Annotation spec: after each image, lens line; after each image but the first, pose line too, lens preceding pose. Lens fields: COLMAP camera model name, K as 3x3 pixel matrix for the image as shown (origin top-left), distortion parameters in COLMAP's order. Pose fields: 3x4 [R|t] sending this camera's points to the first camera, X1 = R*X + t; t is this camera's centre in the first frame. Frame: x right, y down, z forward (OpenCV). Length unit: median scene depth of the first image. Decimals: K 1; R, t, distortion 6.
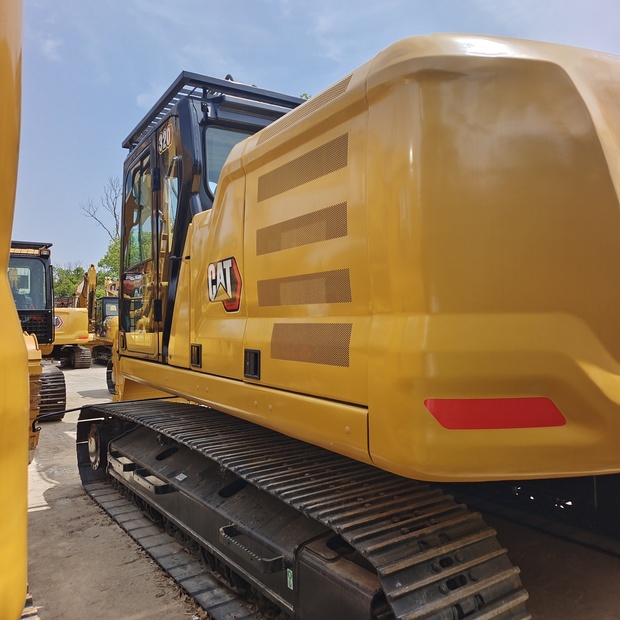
lens RADIAL K [[562.3, 0, 311.2], [0, 562.3, 308.6], [0, 0, 1]] dist [0.031479, 0.000000]
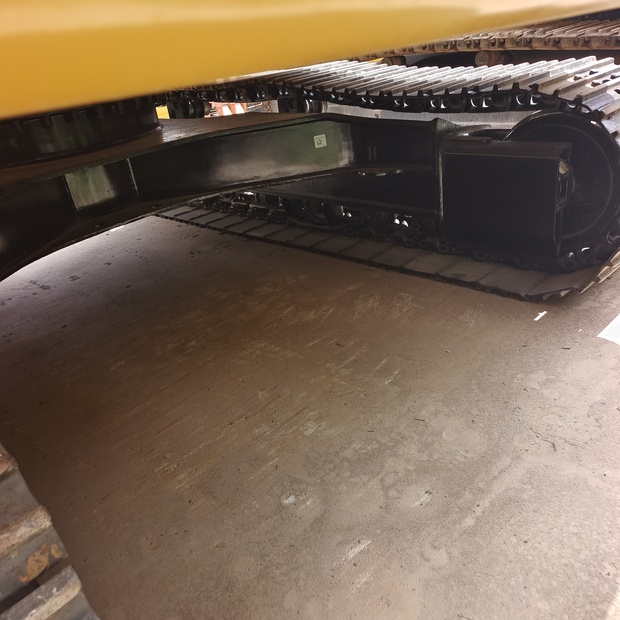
lens RADIAL K [[562.3, 0, 309.1], [0, 562.3, 309.9], [0, 0, 1]] dist [0.031479, 0.000000]
pose [[0.977372, -0.180320, 0.110582, 0.272102], [0.112723, 0.886367, 0.449052, 0.141270], [-0.178989, -0.426426, 0.886636, 0.429446]]
